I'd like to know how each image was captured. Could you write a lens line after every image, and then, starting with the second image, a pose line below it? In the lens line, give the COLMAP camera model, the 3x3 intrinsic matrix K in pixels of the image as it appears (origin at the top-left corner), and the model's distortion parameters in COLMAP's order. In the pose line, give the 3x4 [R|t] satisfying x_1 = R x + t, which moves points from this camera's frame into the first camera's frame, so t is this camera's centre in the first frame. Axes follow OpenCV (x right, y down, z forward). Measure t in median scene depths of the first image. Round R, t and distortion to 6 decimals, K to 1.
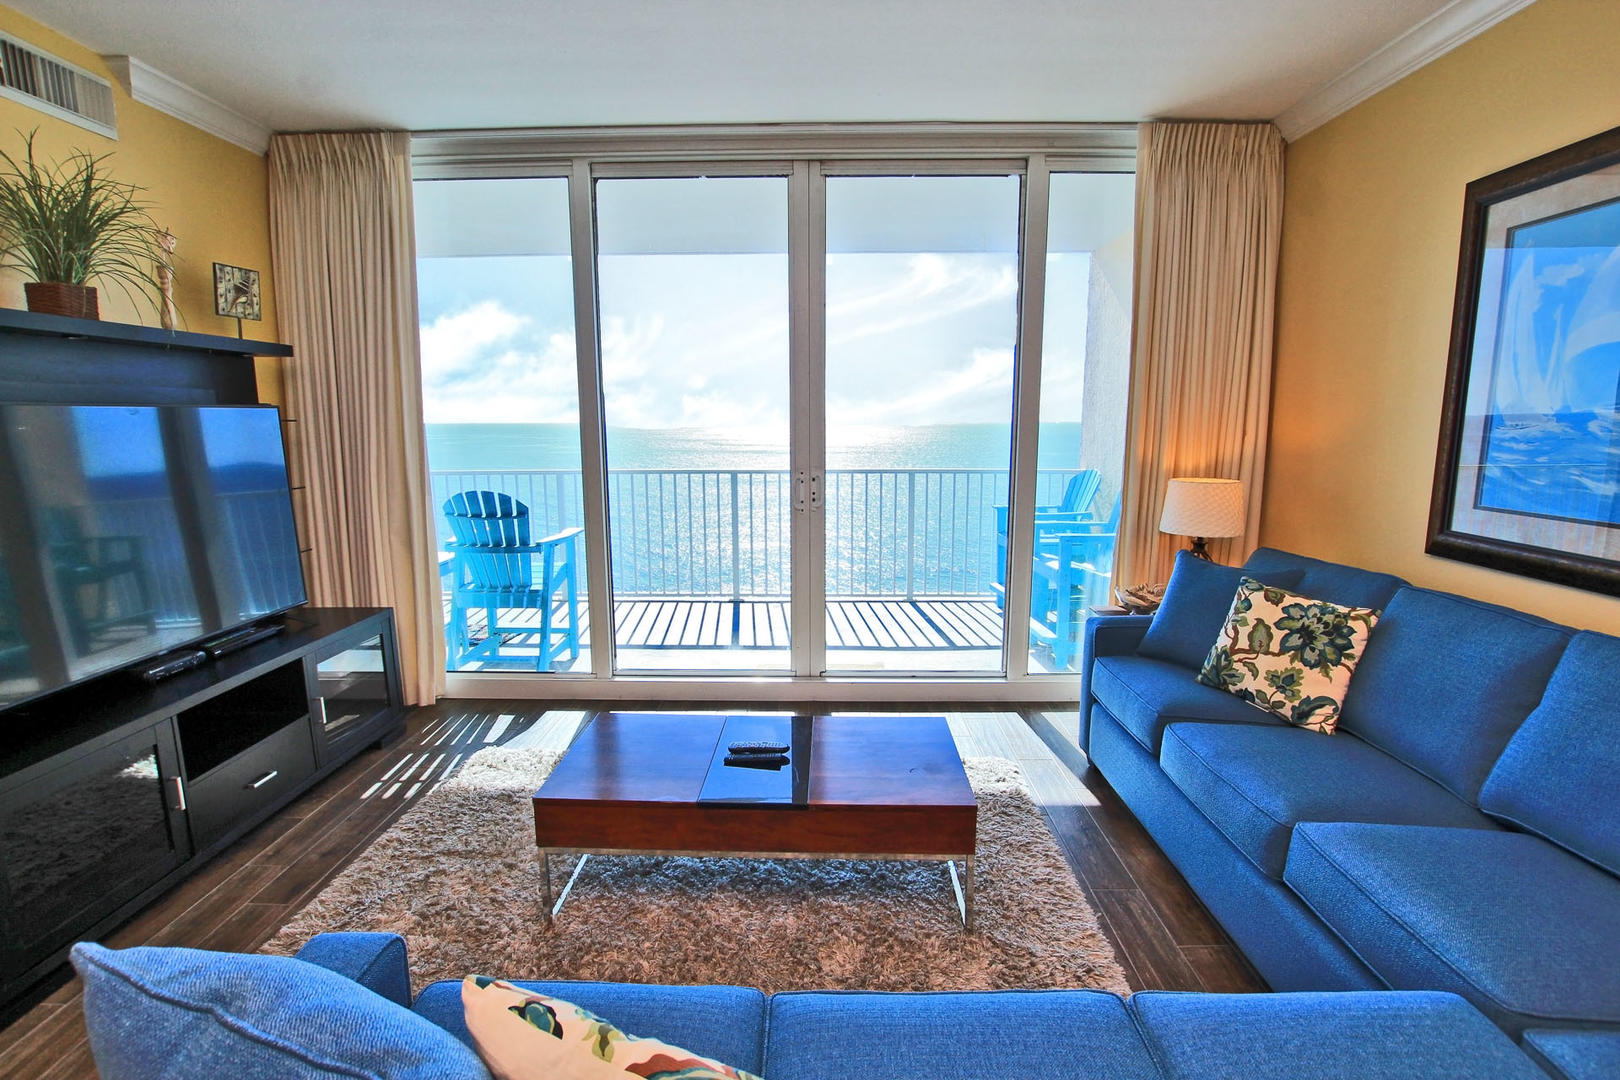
lens RADIAL K [[758.8, 0, 807.8], [0, 758.8, 532.4], [0, 0, 1]] dist [-0.026865, -0.000539]
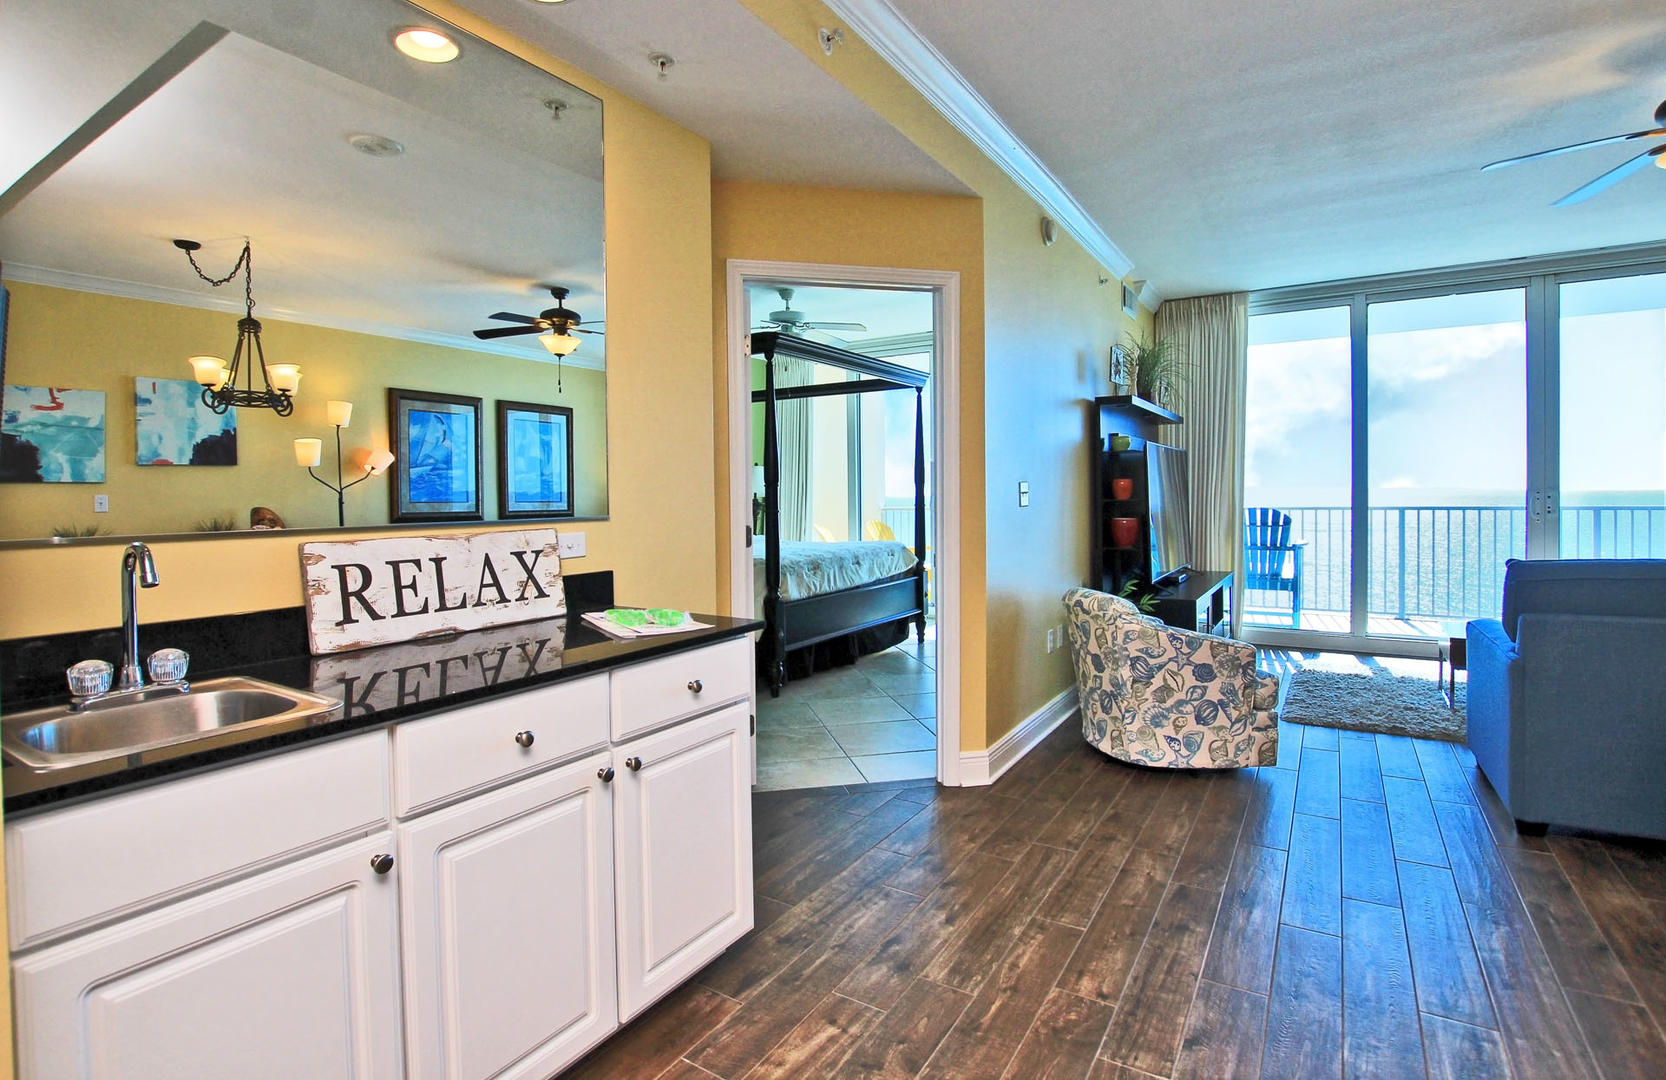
lens RADIAL K [[803.6, 0, 824.2], [0, 803.6, 504.1], [0, 0, 1]] dist [-0.027514, 0.000228]
pose [[0.853817, 0.001264, -0.520572, -0.389010], [-0.070172, 0.991150, -0.112687, 0.202338], [0.515823, 0.132744, 0.846349, -0.904926]]
